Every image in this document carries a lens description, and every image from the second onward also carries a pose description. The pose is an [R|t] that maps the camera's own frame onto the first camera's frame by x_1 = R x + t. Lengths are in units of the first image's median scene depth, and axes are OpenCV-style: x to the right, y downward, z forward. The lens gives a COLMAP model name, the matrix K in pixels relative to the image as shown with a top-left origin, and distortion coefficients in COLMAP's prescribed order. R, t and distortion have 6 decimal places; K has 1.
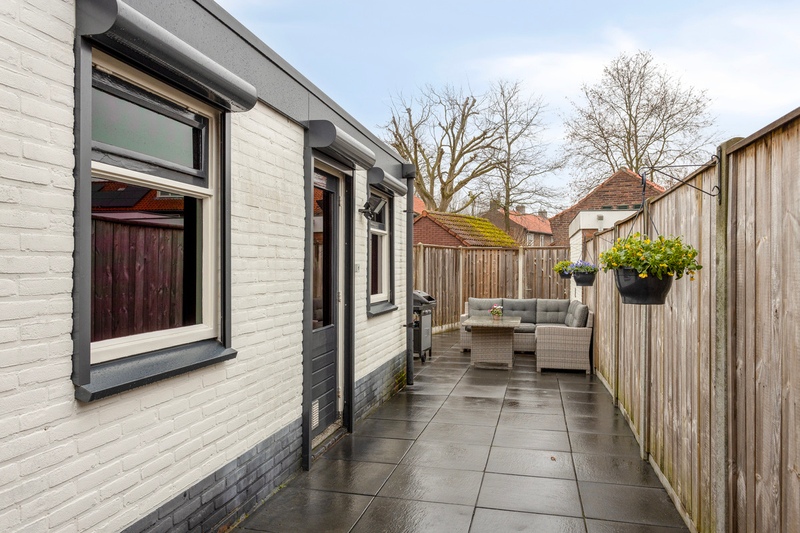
lens RADIAL K [[592.4, 0, 400.0], [0, 592.4, 266.5], [0, 0, 1]] dist [0.000659, 0.000134]
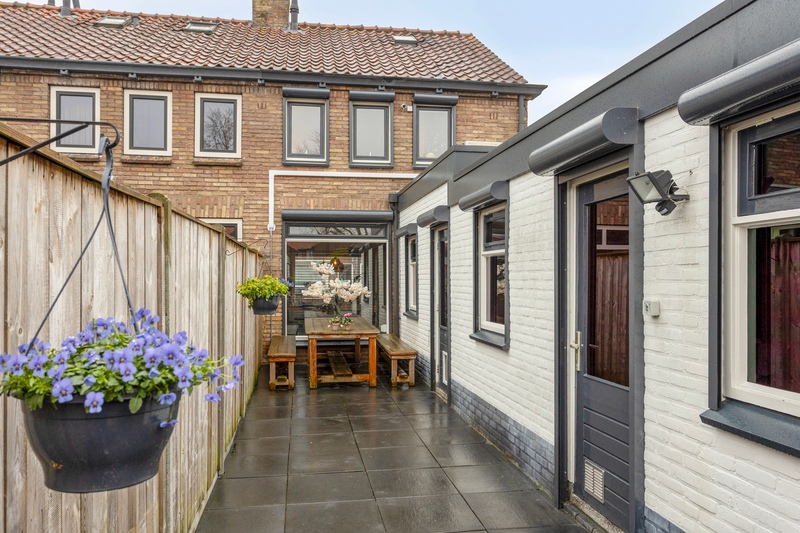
lens RADIAL K [[598.4, 0, 403.1], [0, 598.4, 278.4], [0, 0, 1]] dist [0.008500, 0.003541]
pose [[-0.922487, -0.003945, -0.386007, 0.522556], [-0.003764, 0.999992, -0.001225, -0.034333], [0.386009, 0.000322, -0.922495, 2.059158]]
